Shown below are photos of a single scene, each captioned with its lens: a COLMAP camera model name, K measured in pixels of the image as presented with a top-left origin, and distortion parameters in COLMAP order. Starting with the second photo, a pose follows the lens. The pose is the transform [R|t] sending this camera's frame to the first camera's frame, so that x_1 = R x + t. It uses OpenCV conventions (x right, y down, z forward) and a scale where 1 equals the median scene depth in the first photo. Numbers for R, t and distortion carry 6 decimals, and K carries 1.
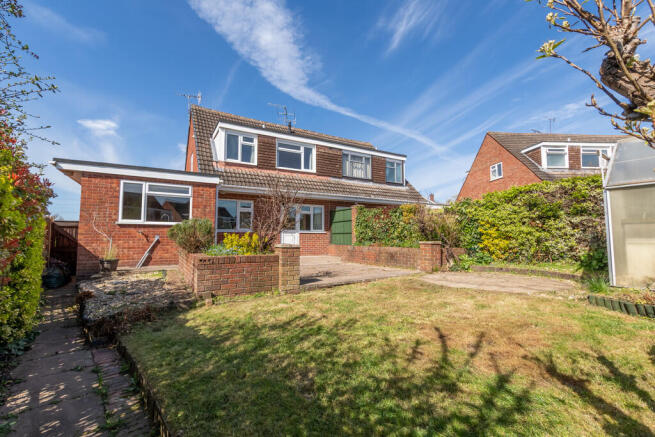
lens RADIAL K [[277.1, 0, 299.5], [0, 277.1, 218.6], [0, 0, 1]] dist [-0.000166, 0.000058]
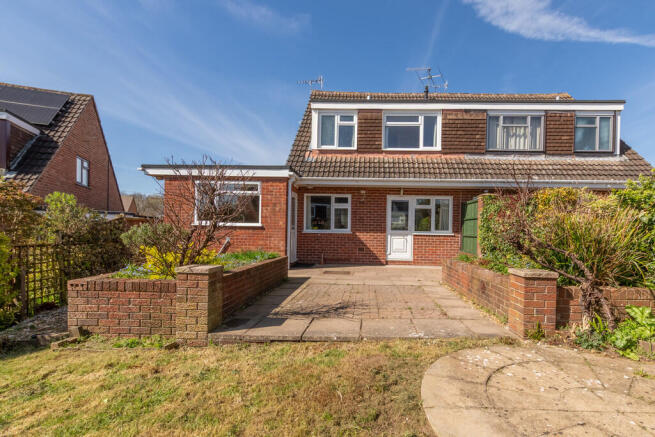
lens RADIAL K [[294.0, 0, 354.3], [0, 294.0, 230.9], [0, 0, 1]] dist [0.003153, 0.000764]
pose [[0.877674, 0.013321, -0.479072, 0.234433], [0.017837, 0.998013, 0.060429, -0.009212], [0.478926, -0.061582, 0.875693, 0.227731]]
